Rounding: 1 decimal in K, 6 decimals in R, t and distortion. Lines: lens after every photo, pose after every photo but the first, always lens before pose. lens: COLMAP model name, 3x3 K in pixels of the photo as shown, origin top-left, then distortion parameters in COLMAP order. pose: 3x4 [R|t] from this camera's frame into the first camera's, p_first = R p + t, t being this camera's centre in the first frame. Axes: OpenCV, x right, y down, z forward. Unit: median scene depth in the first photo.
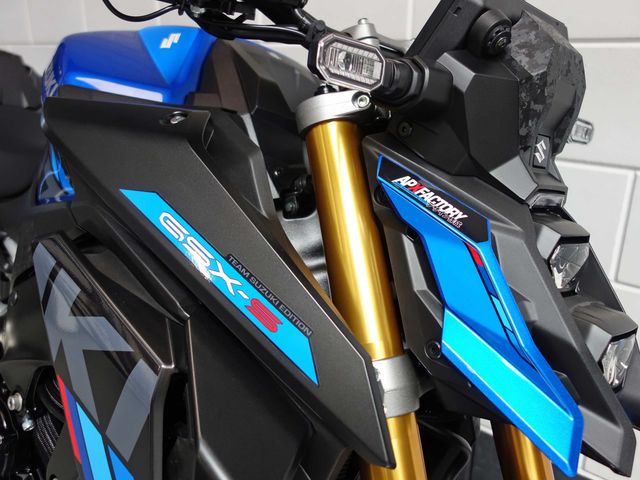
lens RADIAL K [[567.9, 0, 320.0], [0, 567.9, 240.0], [0, 0, 1]] dist [-0.000608, -0.002052]
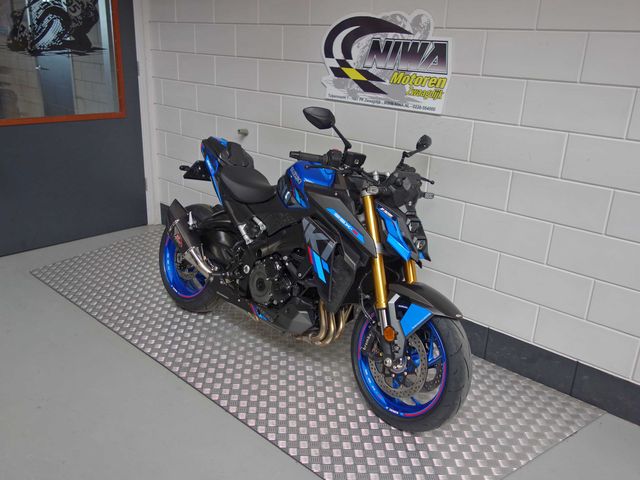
lens RADIAL K [[567.9, 0, 320.0], [0, 567.9, 240.0], [0, 0, 1]] dist [-0.000608, -0.002052]
pose [[0.998807, 0.041285, -0.026066, -0.268629], [-0.040988, 0.999089, 0.011845, 0.141726], [0.026532, -0.010762, 0.999590, -4.181468]]
